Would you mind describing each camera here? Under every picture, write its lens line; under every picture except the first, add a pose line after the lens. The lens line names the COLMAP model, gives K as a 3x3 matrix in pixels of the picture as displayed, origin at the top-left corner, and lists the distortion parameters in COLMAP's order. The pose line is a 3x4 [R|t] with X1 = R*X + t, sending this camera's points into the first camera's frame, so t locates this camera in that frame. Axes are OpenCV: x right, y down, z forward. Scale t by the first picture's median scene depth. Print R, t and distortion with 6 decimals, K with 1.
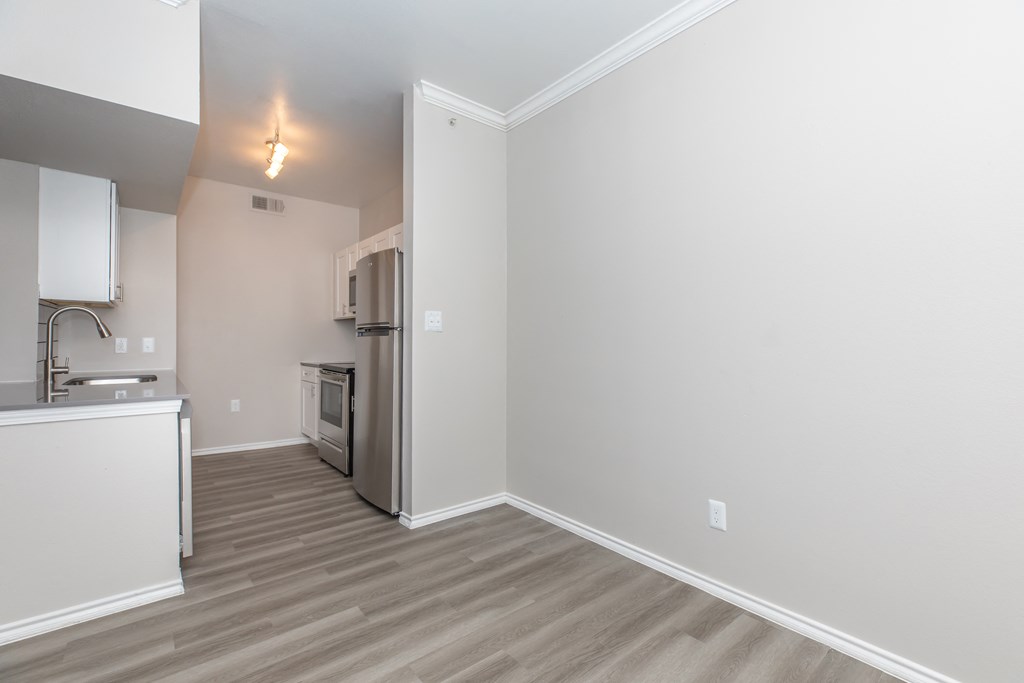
lens RADIAL K [[458.2, 0, 516.9], [0, 458.2, 342.2], [0, 0, 1]] dist [0.004428, 0.000170]
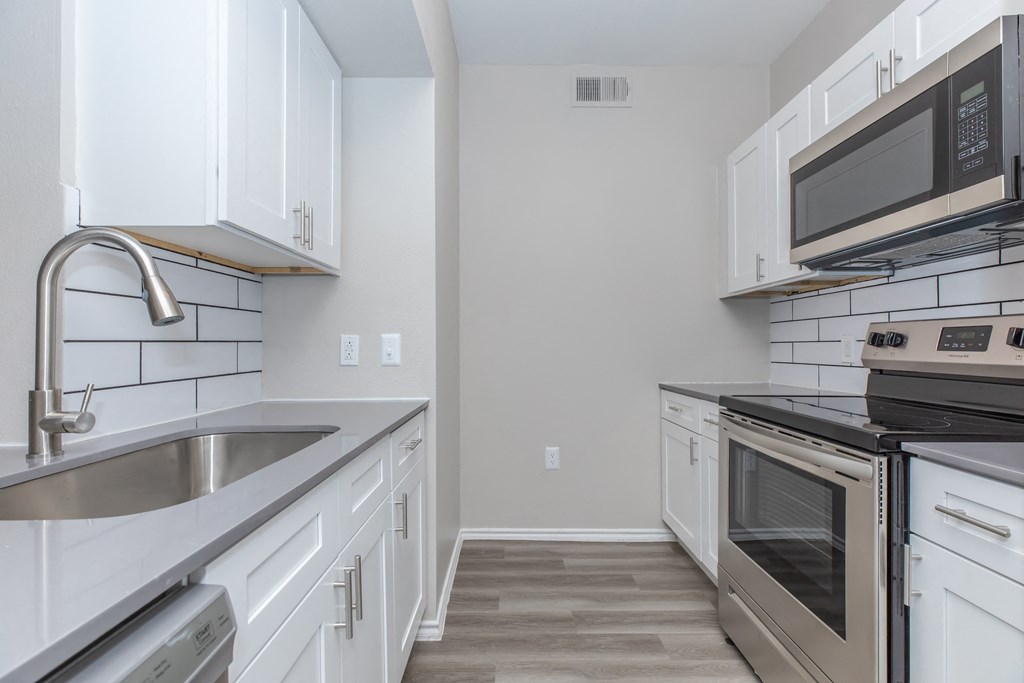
lens RADIAL K [[458.2, 0, 513.0], [0, 458.2, 347.0], [0, 0, 1]] dist [0.004428, 0.000170]
pose [[0.776909, -0.010787, -0.629520, -0.291003], [0.006245, 0.999936, -0.009428, 0.007357], [0.629582, 0.003393, 0.776927, 0.523992]]
